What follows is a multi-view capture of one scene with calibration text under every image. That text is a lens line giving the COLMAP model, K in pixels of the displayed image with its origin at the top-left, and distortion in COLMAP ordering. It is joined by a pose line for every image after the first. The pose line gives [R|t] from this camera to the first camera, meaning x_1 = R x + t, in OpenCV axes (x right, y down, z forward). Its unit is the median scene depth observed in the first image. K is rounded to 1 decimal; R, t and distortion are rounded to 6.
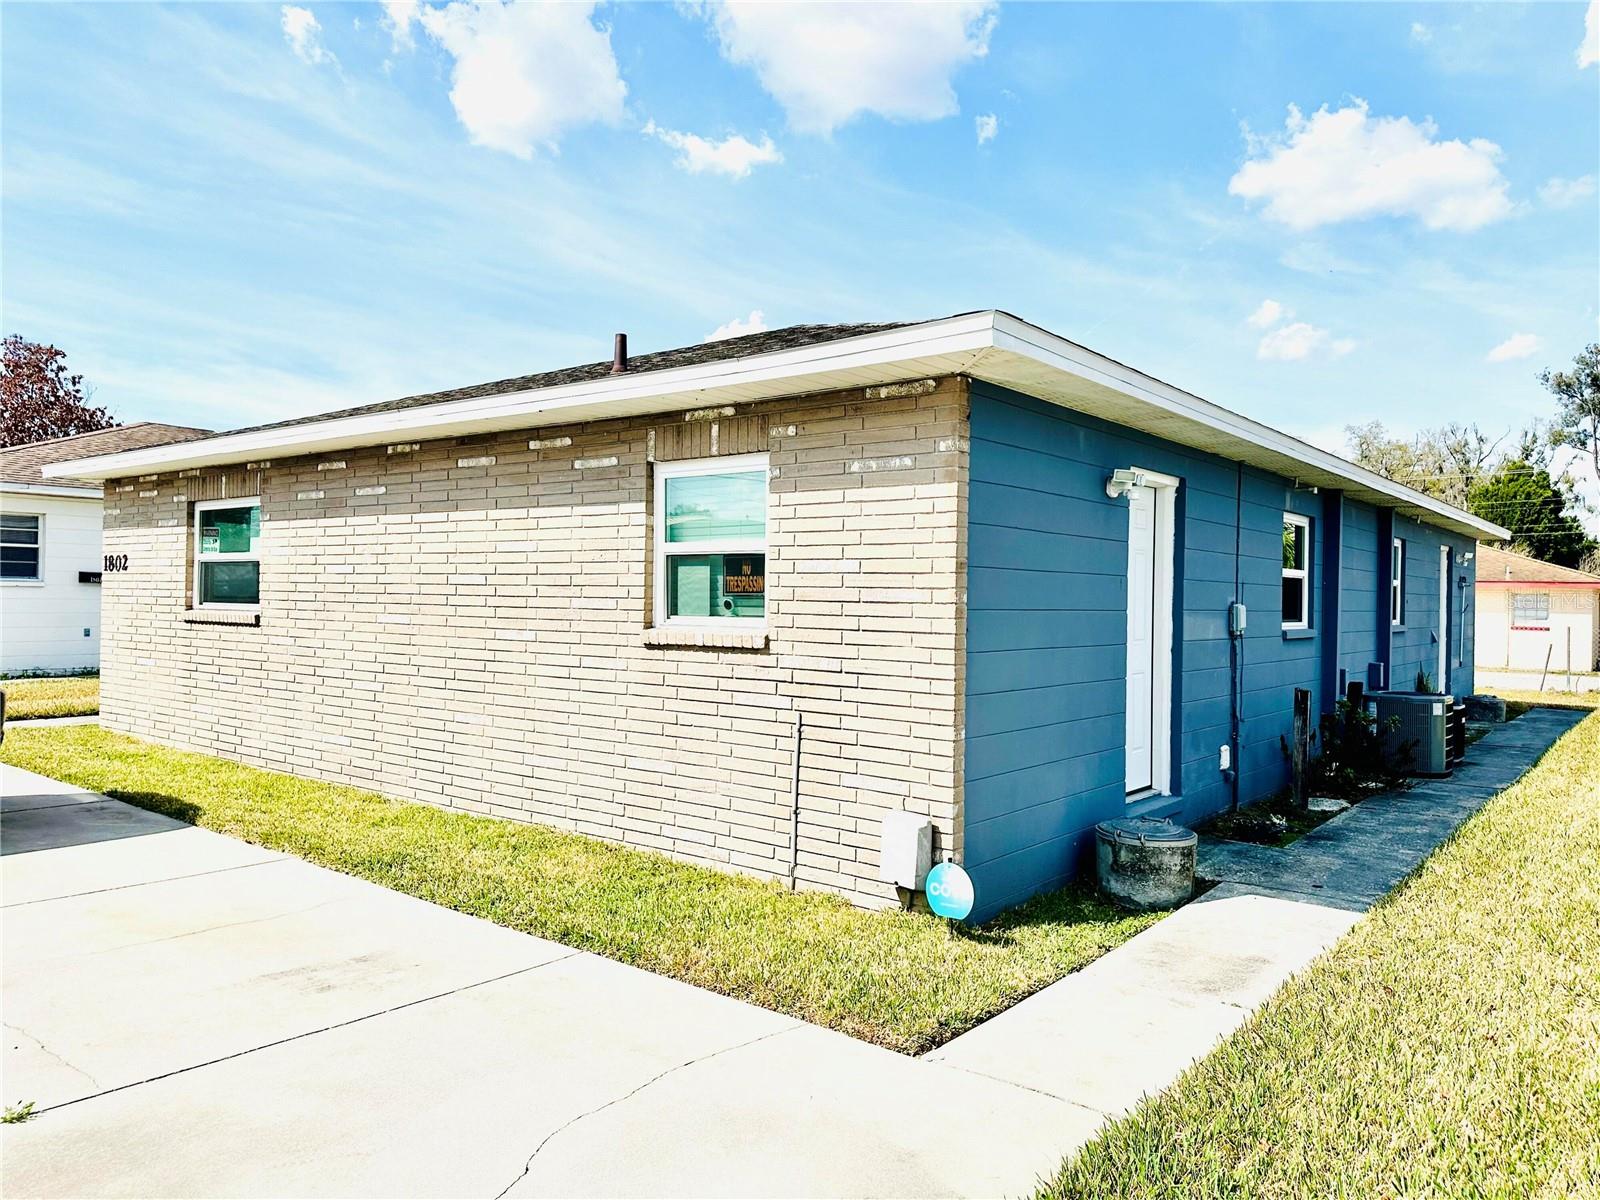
lens RADIAL K [[1117.1, 0, 800.0], [0, 1117.1, 600.0], [0, 0, 1]] dist [0.155250, -0.238452]
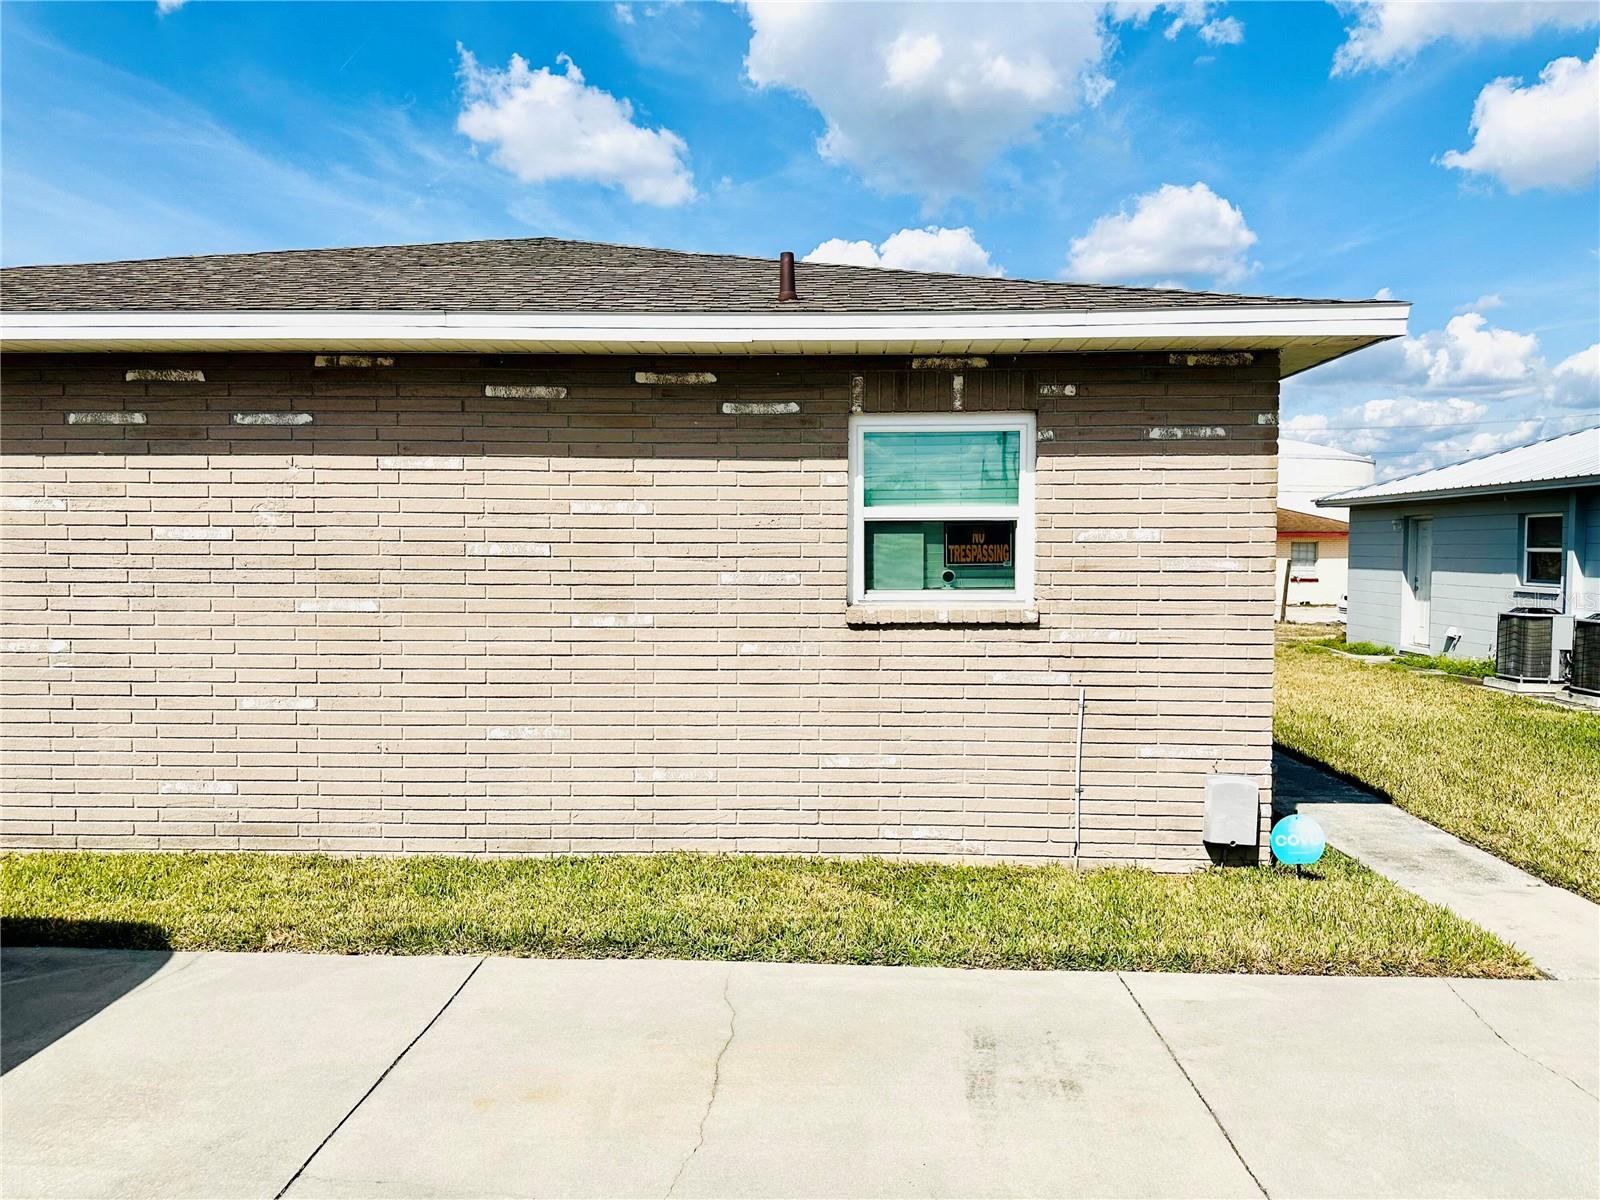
lens RADIAL K [[1117.1, 0, 800.0], [0, 1117.1, 600.0], [0, 0, 1]] dist [0.155250, -0.238452]
pose [[0.801128, -0.043839, 0.596885, -0.682478], [0.012024, 0.998291, 0.057183, -0.029060], [-0.598372, -0.038634, 0.800286, 0.329626]]
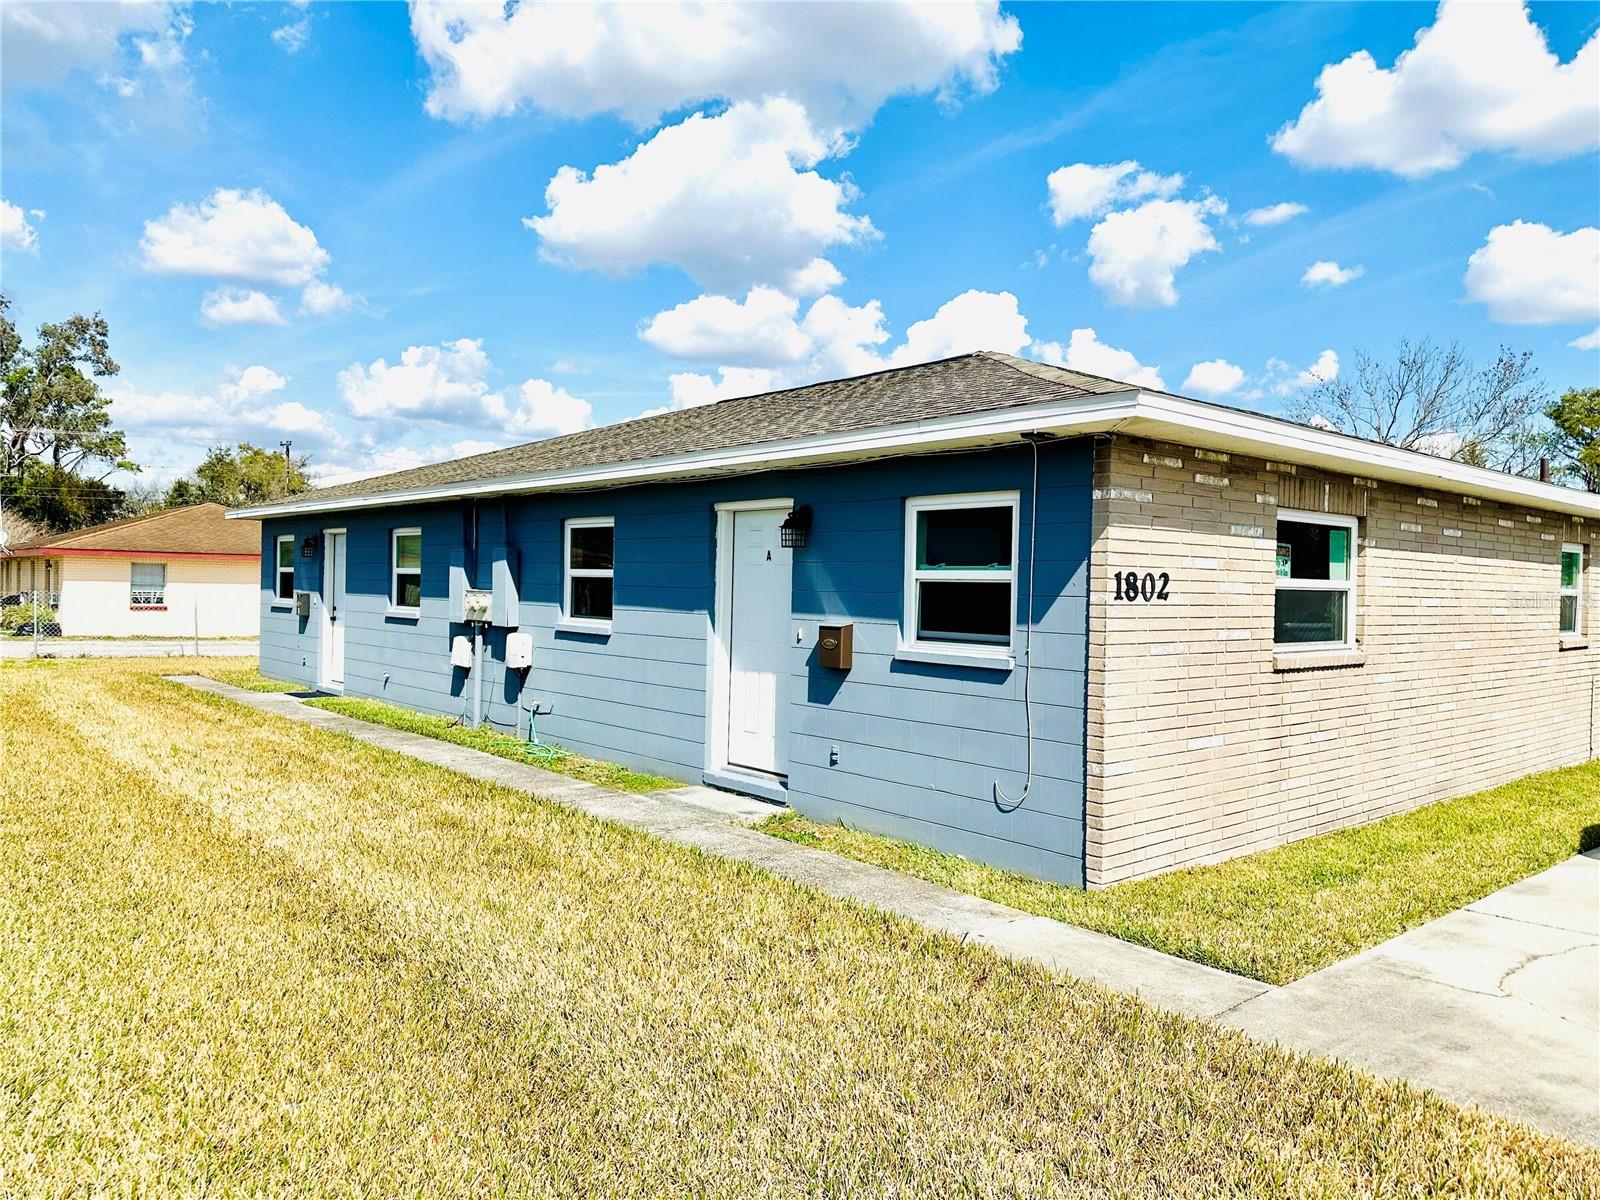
lens RADIAL K [[1144.1, 0, 800.0], [0, 1144.1, 600.0], [0, 0, 1]] dist [-0.005456, -0.053500]
pose [[0.190156, -0.025981, 0.981410, -2.017001], [-0.015324, 0.999449, 0.029427, -0.067147], [-0.981634, -0.020635, 0.189653, 1.795604]]
